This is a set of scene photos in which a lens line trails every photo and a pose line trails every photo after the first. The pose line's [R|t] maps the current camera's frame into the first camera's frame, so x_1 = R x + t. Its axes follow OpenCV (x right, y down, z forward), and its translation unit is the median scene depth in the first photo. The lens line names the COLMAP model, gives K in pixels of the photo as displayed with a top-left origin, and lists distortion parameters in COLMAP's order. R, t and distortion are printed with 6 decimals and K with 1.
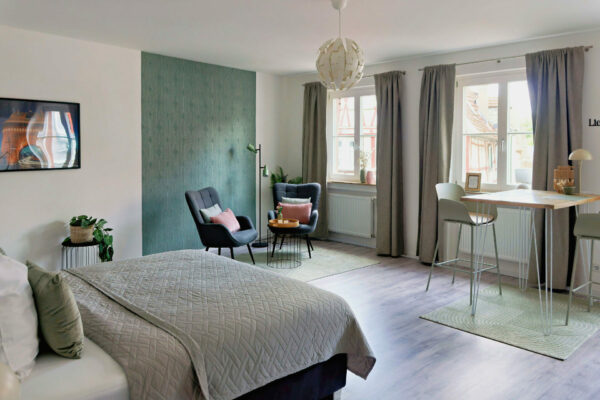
lens RADIAL K [[477.3, 0, 300.0], [0, 477.3, 159.4], [0, 0, 1]] dist [-0.003458, -0.003947]
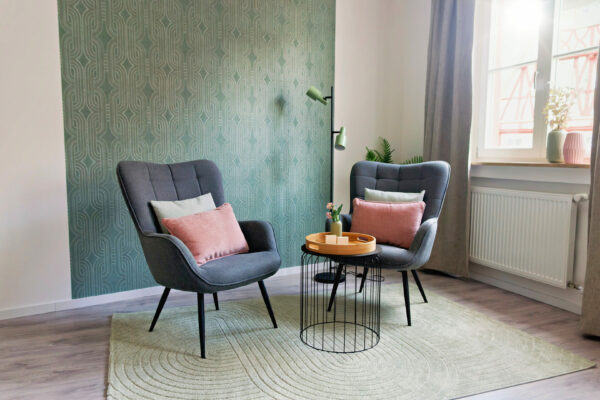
lens RADIAL K [[460.7, 0, 300.2], [0, 460.7, 202.7], [0, 0, 1]] dist [0.006282, 0.000914]
pose [[0.934265, 0.039717, -0.354361, 0.053394], [-0.014043, 0.997105, 0.074731, 0.046251], [0.356303, -0.064842, 0.932118, 0.417442]]
